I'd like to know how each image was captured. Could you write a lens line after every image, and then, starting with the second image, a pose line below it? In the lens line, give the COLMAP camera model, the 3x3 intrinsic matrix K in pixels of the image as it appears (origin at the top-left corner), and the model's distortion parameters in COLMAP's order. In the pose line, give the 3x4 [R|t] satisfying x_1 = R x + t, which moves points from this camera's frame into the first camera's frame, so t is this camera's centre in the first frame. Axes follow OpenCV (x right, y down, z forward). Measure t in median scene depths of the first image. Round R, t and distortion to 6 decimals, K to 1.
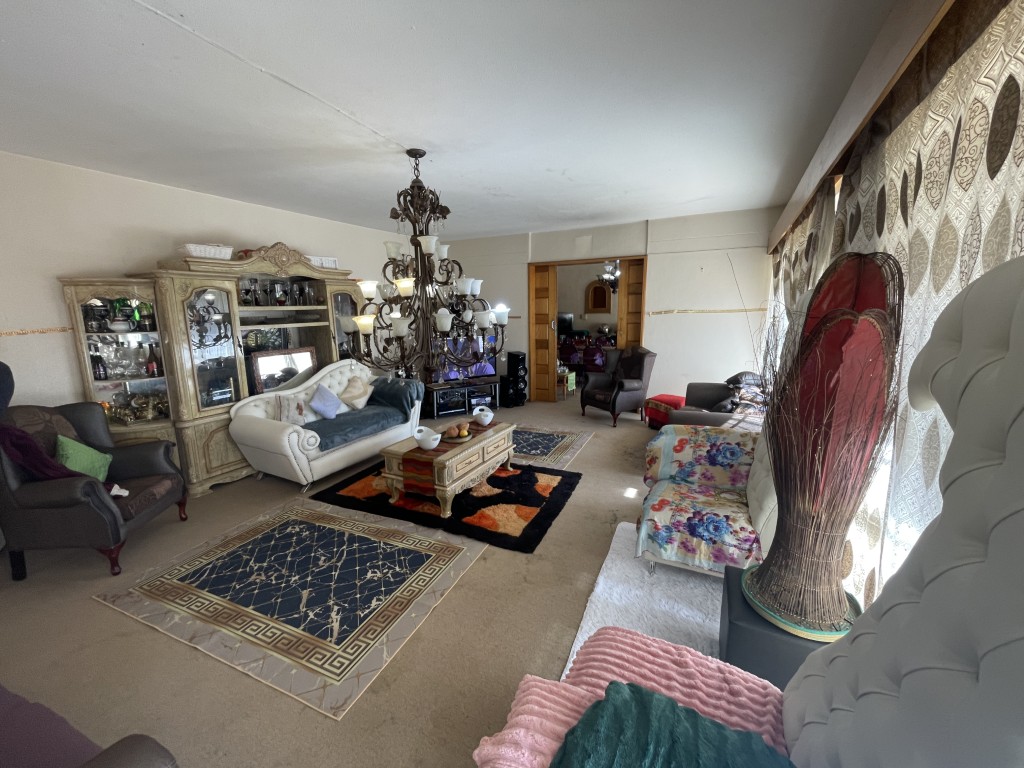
lens RADIAL K [[413.0, 0, 515.4], [0, 413.0, 384.7], [0, 0, 1]] dist [-0.000064, 0.000002]
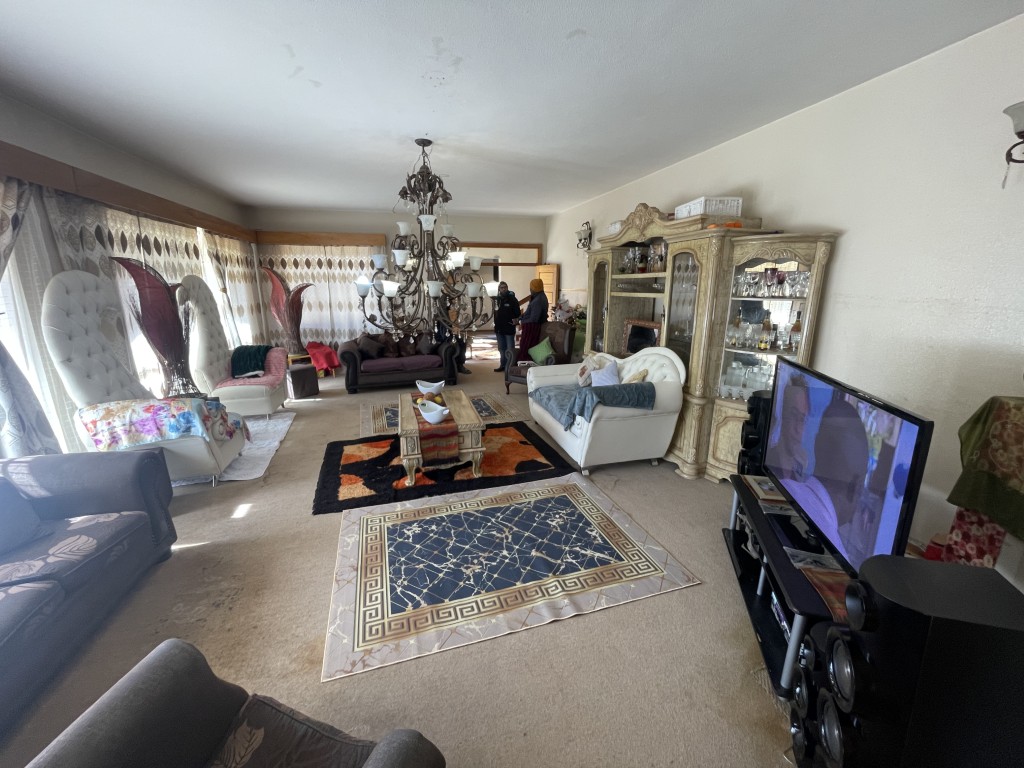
lens RADIAL K [[415.7, 0, 513.1], [0, 415.7, 383.2], [0, 0, 1]] dist [-0.010935, 0.001639]
pose [[-0.743626, 0.173415, -0.645715, 0.334443], [-0.103393, 0.924333, 0.367312, -0.301894], [0.660554, 0.339905, -0.669428, 1.666037]]
